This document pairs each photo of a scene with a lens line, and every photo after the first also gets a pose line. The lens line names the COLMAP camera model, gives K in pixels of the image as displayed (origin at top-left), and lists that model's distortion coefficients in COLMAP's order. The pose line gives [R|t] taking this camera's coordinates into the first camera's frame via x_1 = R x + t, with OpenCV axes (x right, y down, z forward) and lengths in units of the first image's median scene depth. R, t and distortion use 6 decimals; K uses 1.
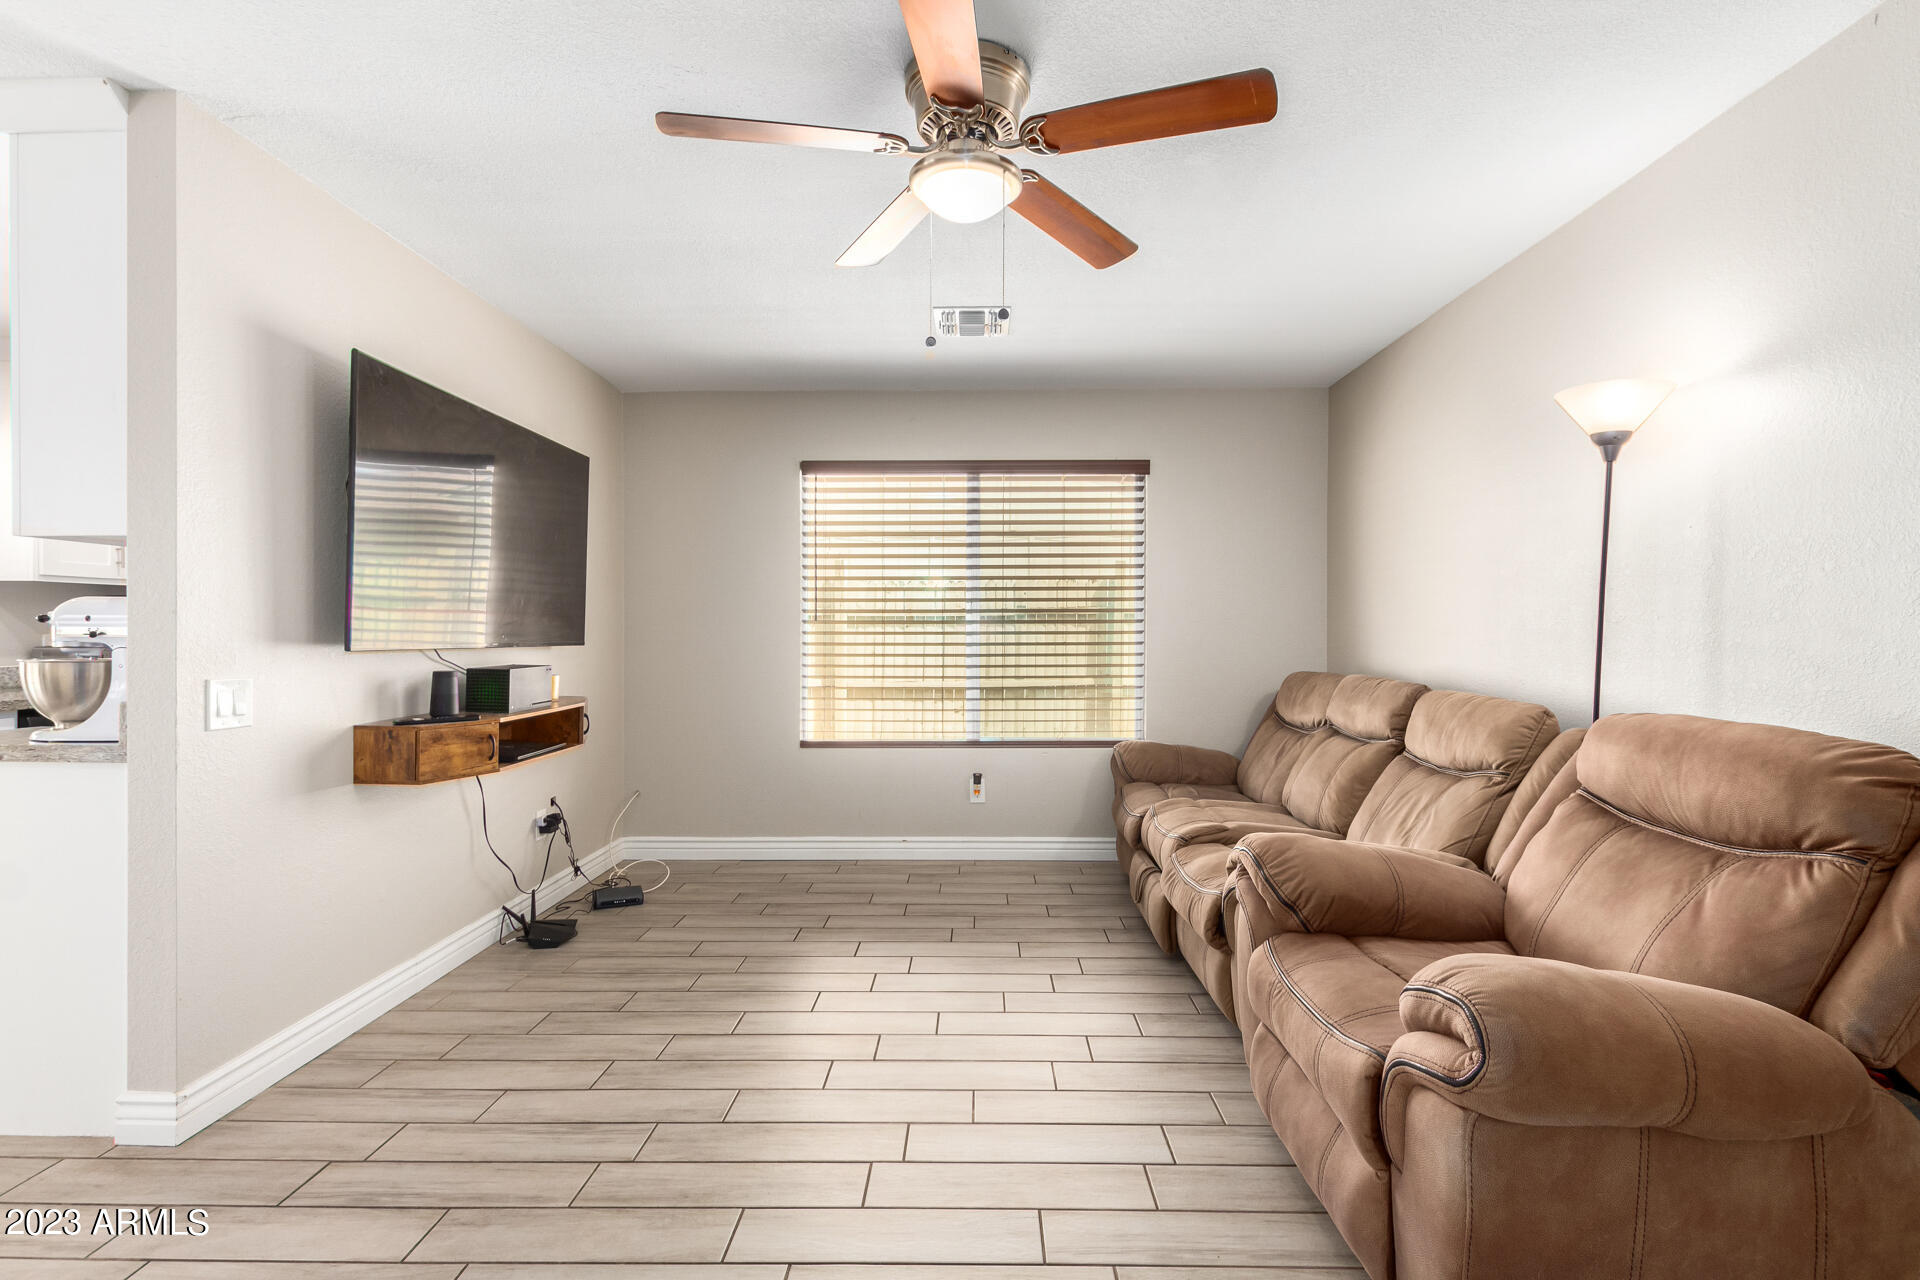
lens RADIAL K [[879.7, 0, 967.3], [0, 879.7, 636.0], [0, 0, 1]] dist [0.007374, -0.002134]
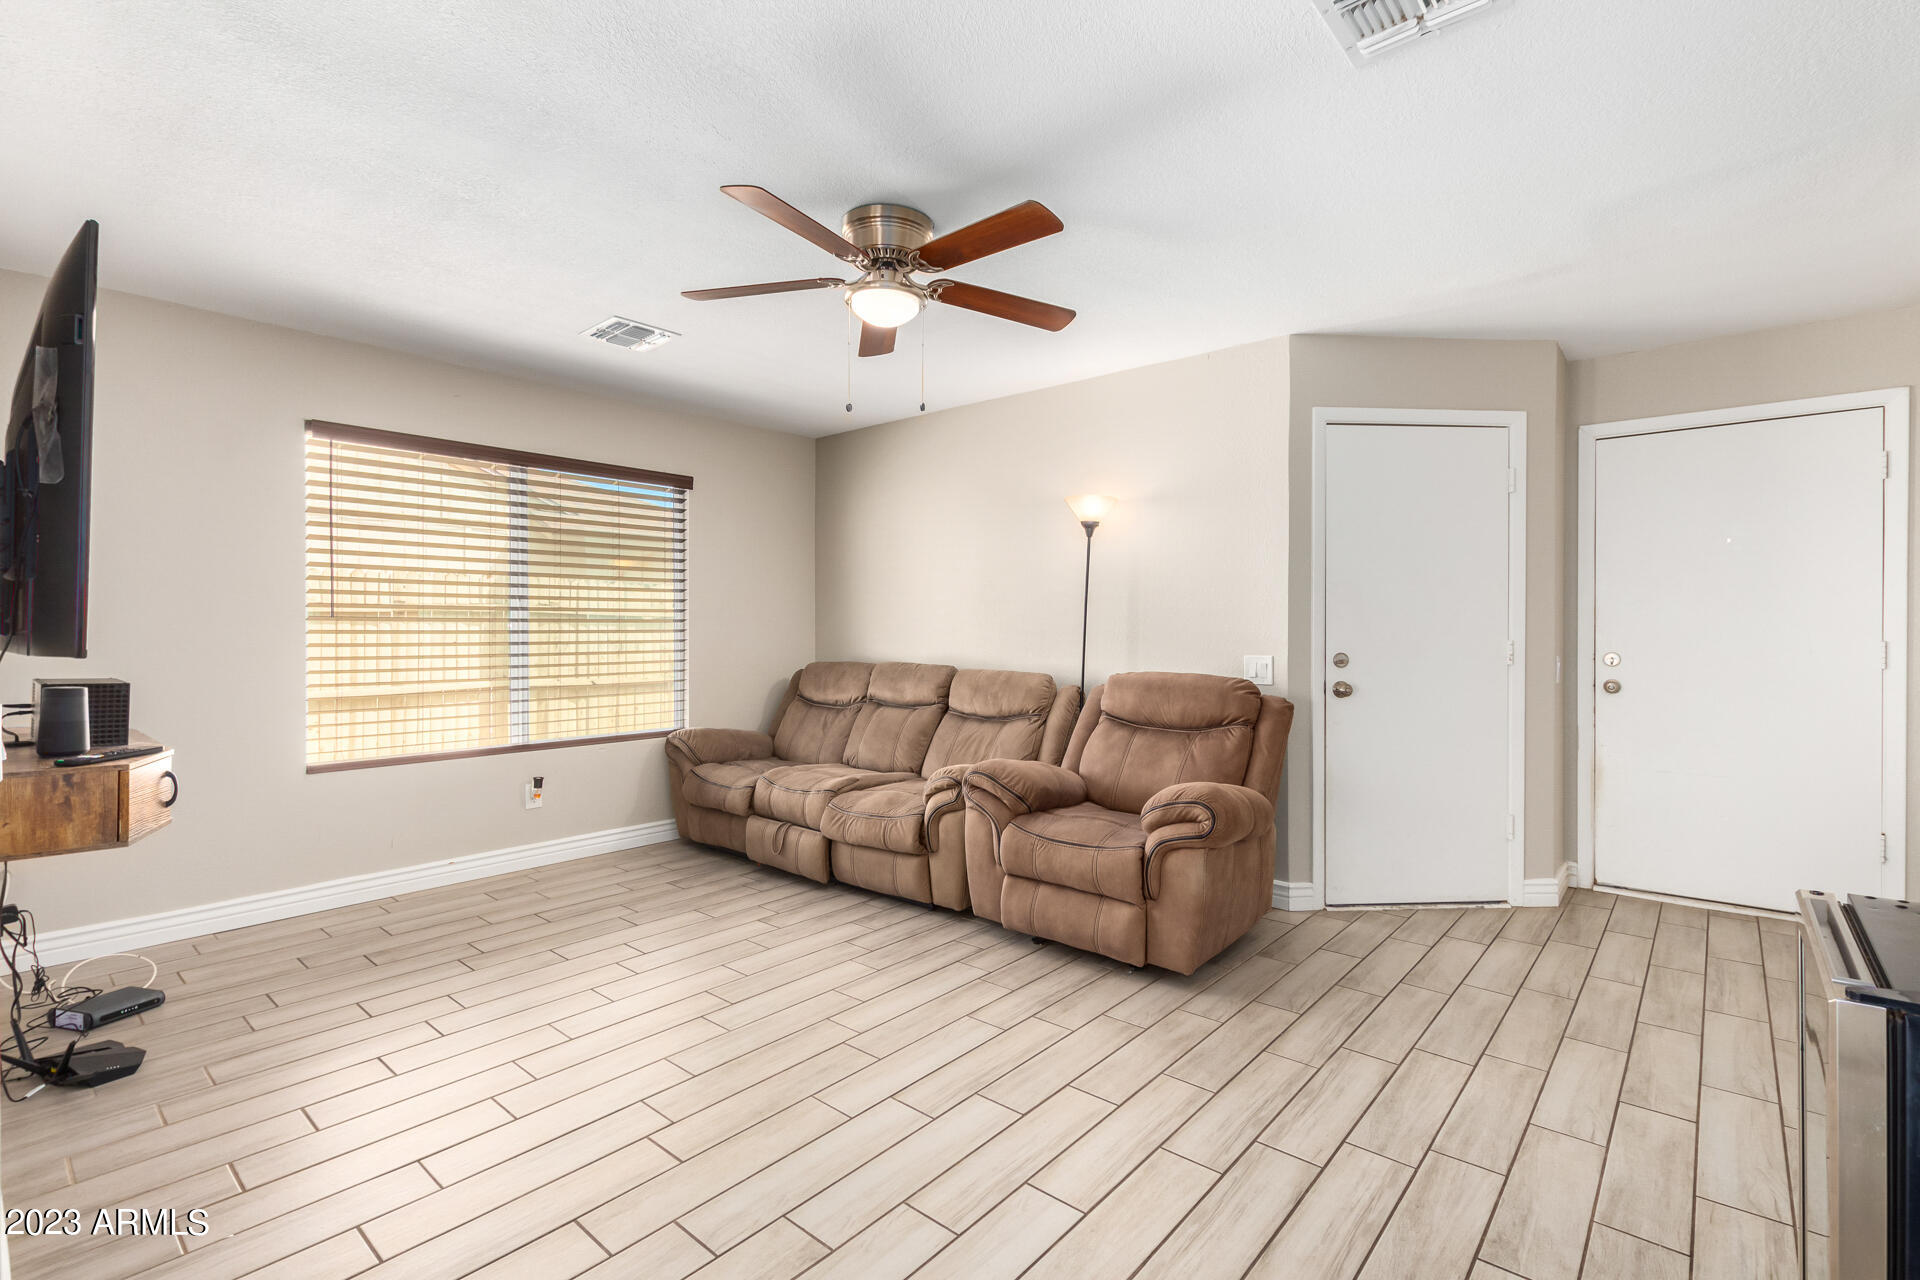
lens RADIAL K [[879.7, 0, 973.8], [0, 879.7, 633.0], [0, 0, 1]] dist [0.007374, -0.002134]
pose [[0.637279, -0.002062, 0.770630, -0.653598], [0.003947, 0.999992, -0.000589, 0.000382], [-0.770623, 0.003417, 0.637282, 0.020617]]
